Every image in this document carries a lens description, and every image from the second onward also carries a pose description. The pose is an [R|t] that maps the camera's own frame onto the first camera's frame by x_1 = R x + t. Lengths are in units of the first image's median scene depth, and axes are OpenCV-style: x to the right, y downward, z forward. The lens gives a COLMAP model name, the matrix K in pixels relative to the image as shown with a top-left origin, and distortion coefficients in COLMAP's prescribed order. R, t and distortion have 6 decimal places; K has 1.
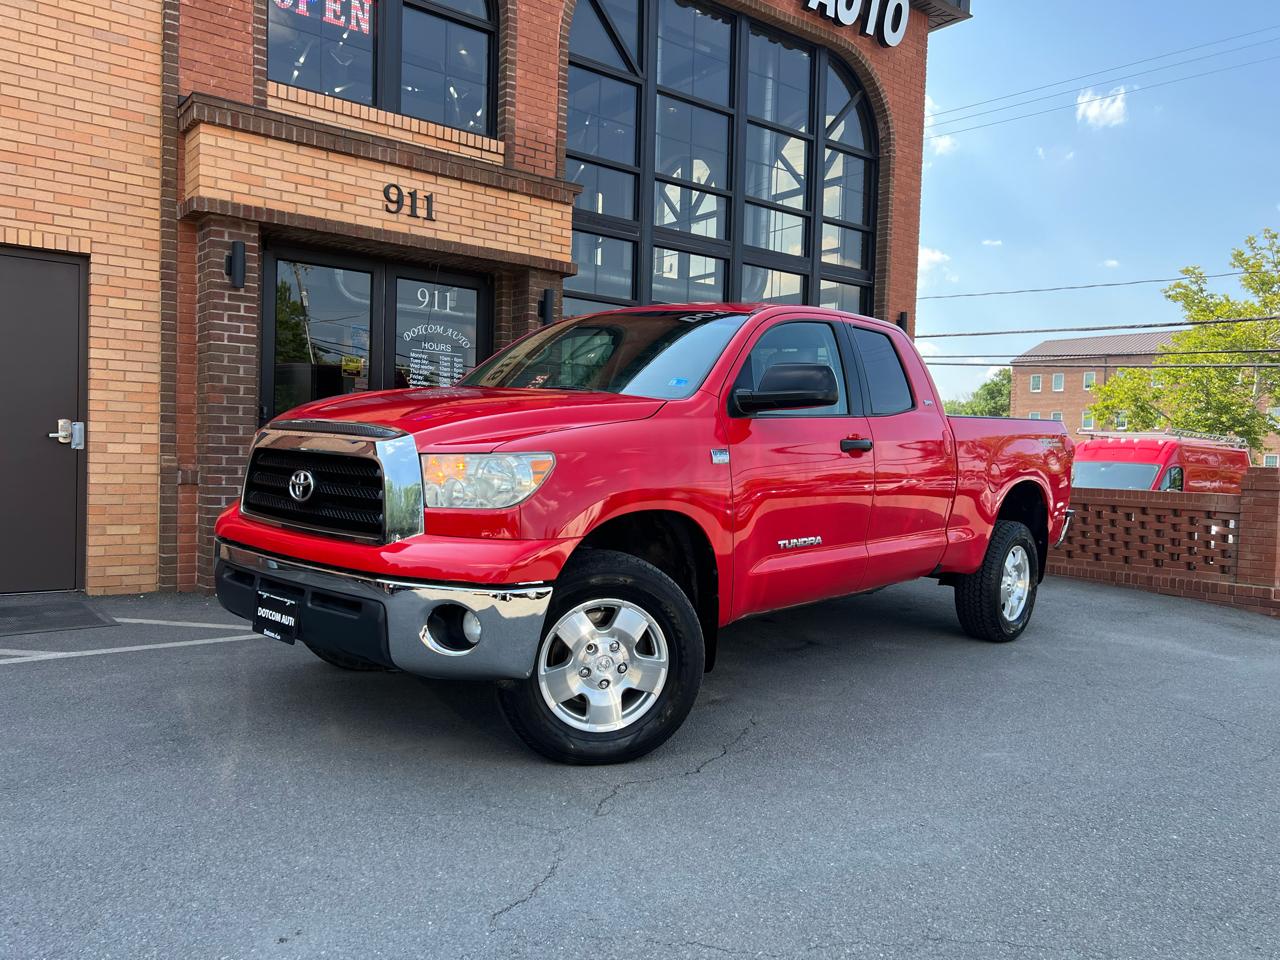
lens RADIAL K [[969.8, 0, 641.8], [0, 969.8, 481.9], [0, 0, 1]] dist [0.041162, -0.044775]
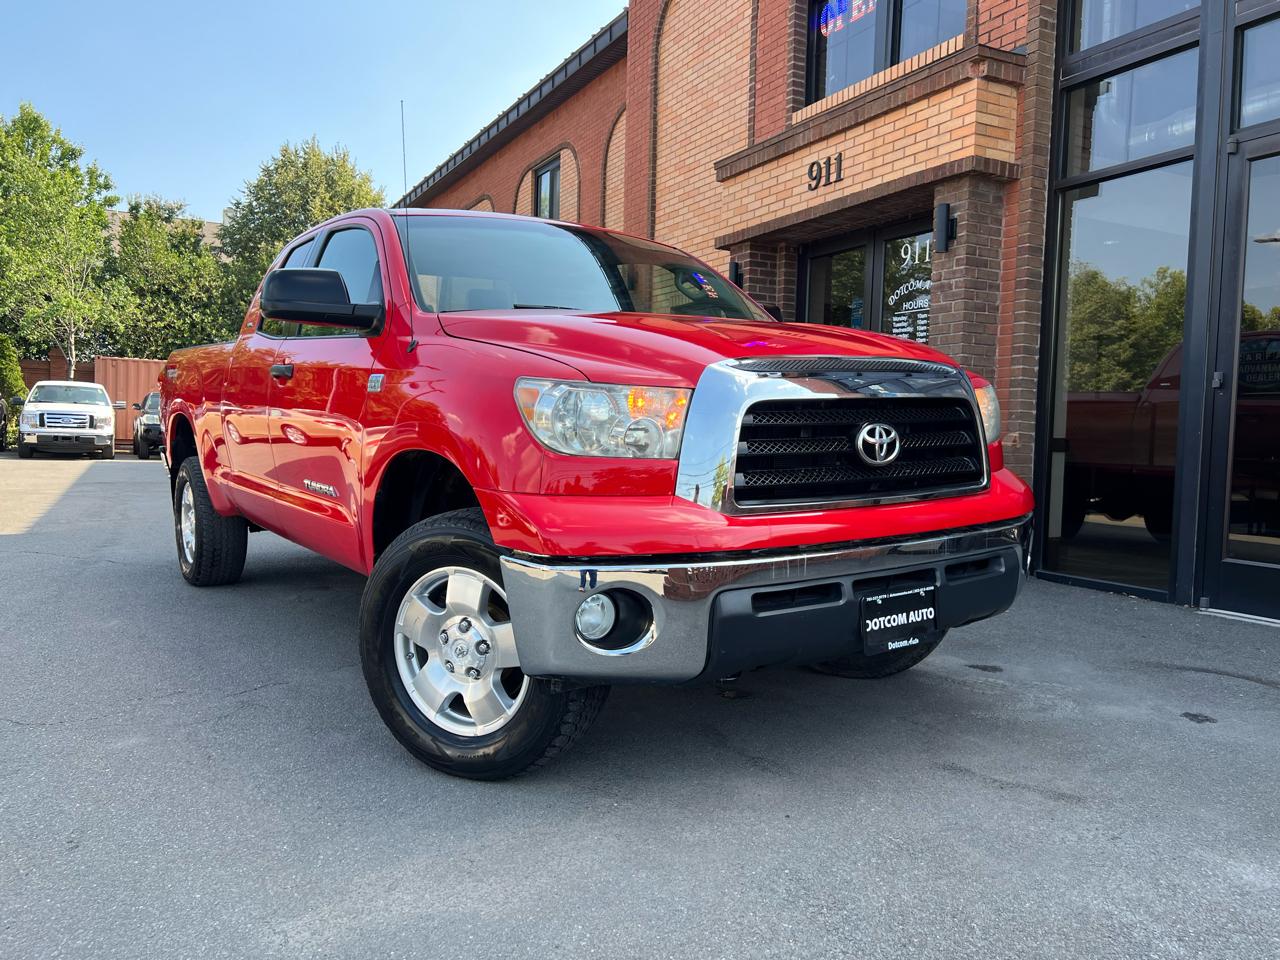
lens RADIAL K [[959.1, 0, 639.2], [0, 959.1, 482.1], [0, 0, 1]] dist [0.032128, -0.022922]
pose [[-0.188237, 0.015569, -0.982000, 0.817730], [-0.061535, 0.997723, 0.027614, 0.017040], [0.980194, 0.065625, -0.186850, 1.071365]]
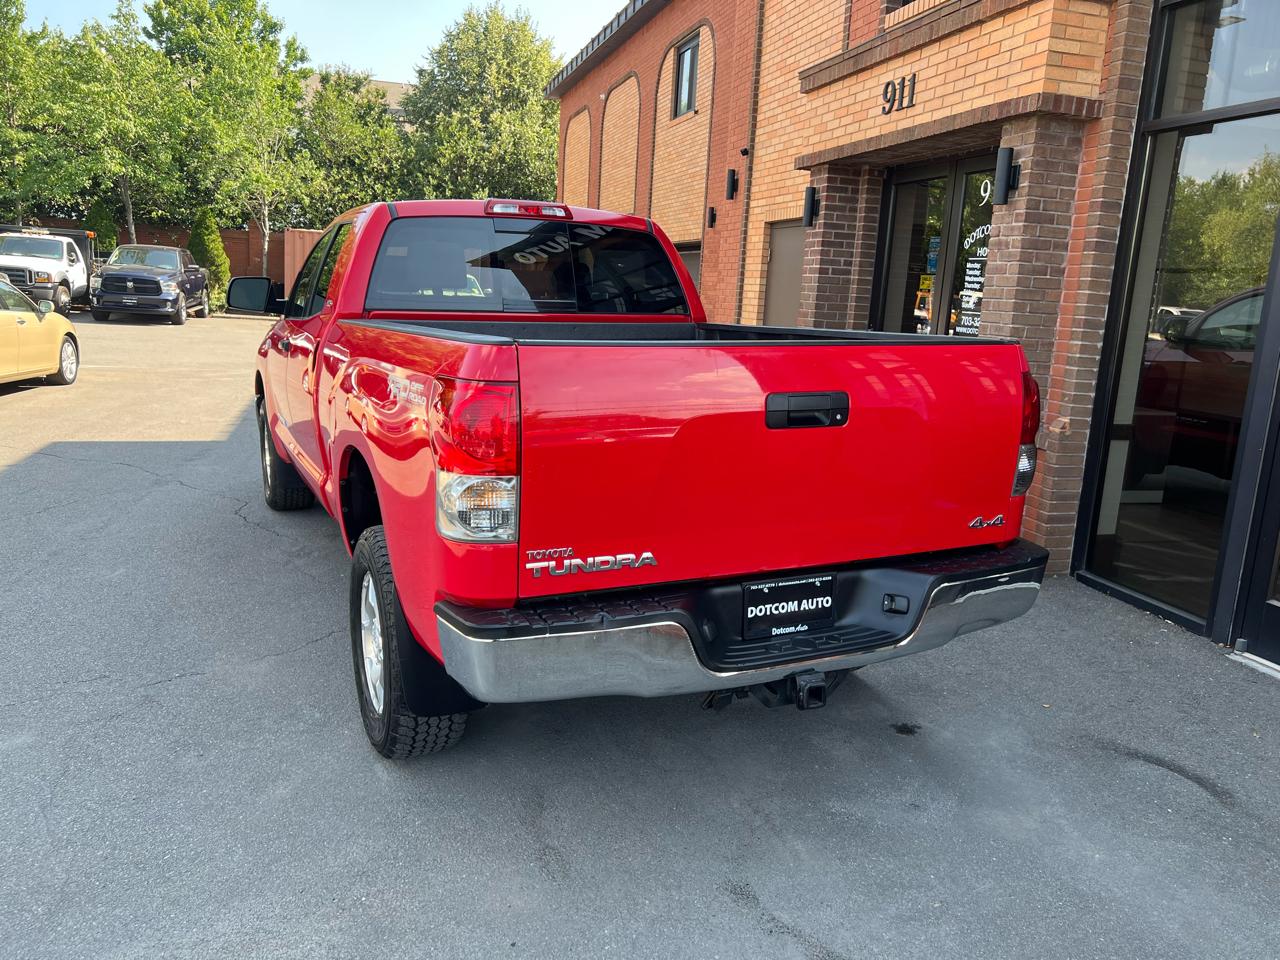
lens RADIAL K [[957.3, 0, 643.0], [0, 957.3, 471.4], [0, 0, 1]] dist [0.035455, -0.027959]
pose [[-0.374726, 0.124910, -0.918683, 0.734107], [-0.093692, 0.980709, 0.171559, -0.083044], [0.922390, 0.150361, -0.355794, 1.208381]]
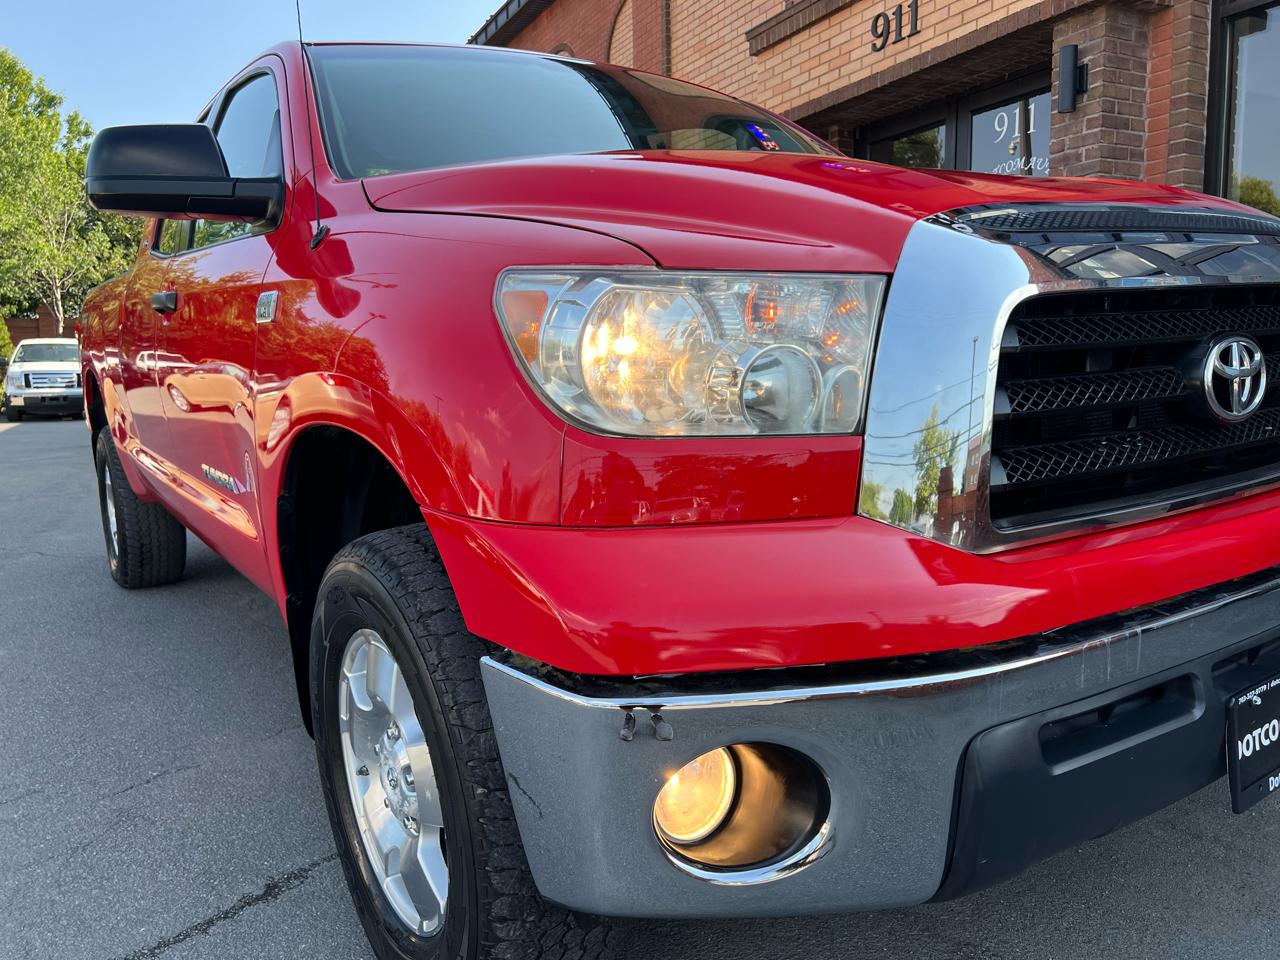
lens RADIAL K [[956.3, 0, 628.7], [0, 956.3, 479.8], [0, 0, 1]] dist [0.043699, -0.045081]
pose [[-0.209064, 0.088764, -0.973865, 0.633274], [-0.018042, 0.995352, 0.094596, 0.010693], [0.977735, 0.037347, -0.206491, 1.014221]]
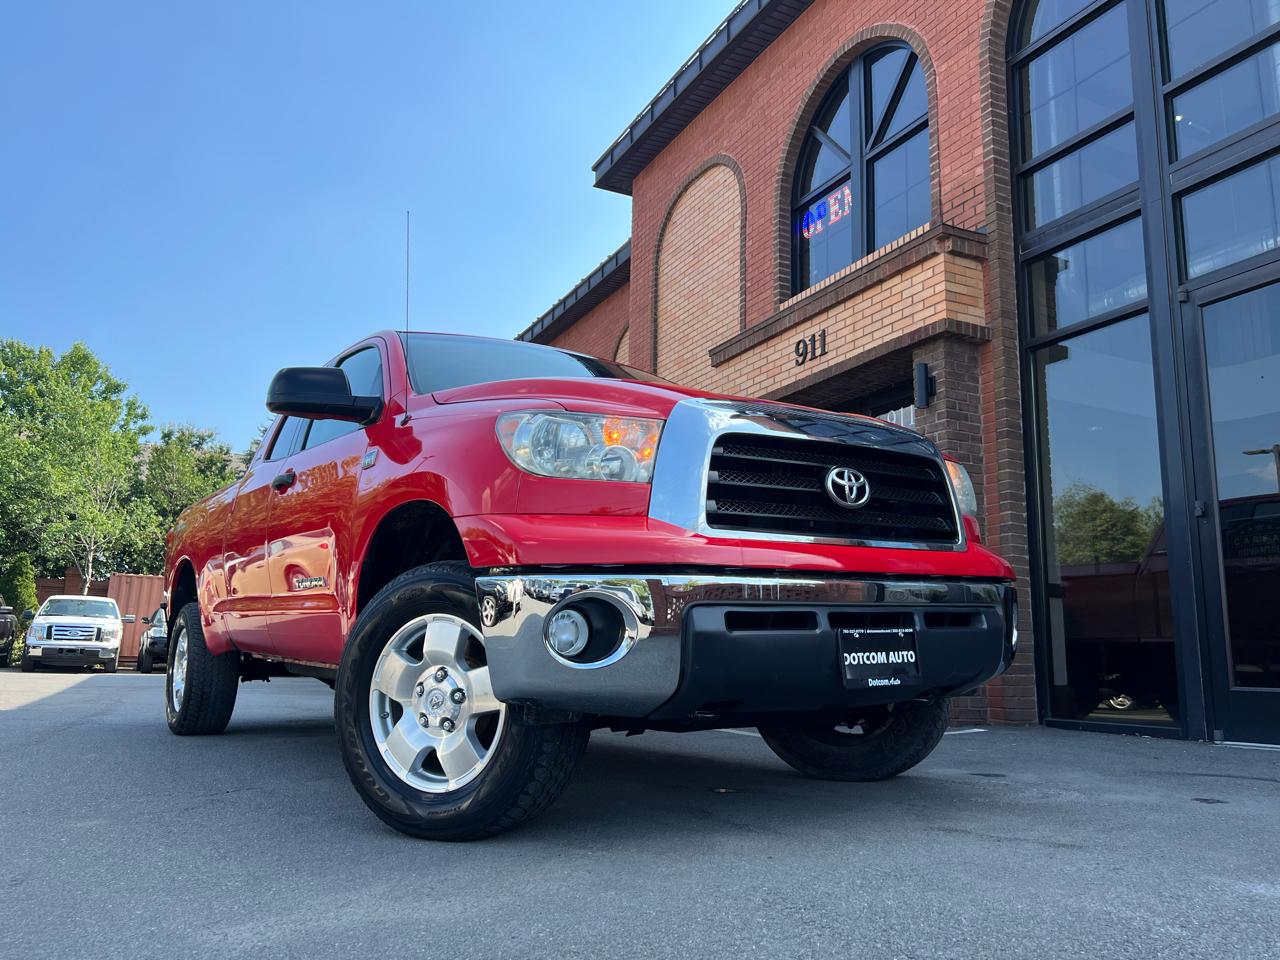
lens RADIAL K [[950.5, 0, 642.8], [0, 950.5, 491.4], [0, 0, 1]] dist [0.083118, -0.098073]
pose [[-0.197233, -0.205865, -0.958498, 0.816025], [-0.056523, 0.978465, -0.198522, 0.092274], [0.978726, 0.015022, -0.204622, 1.090217]]
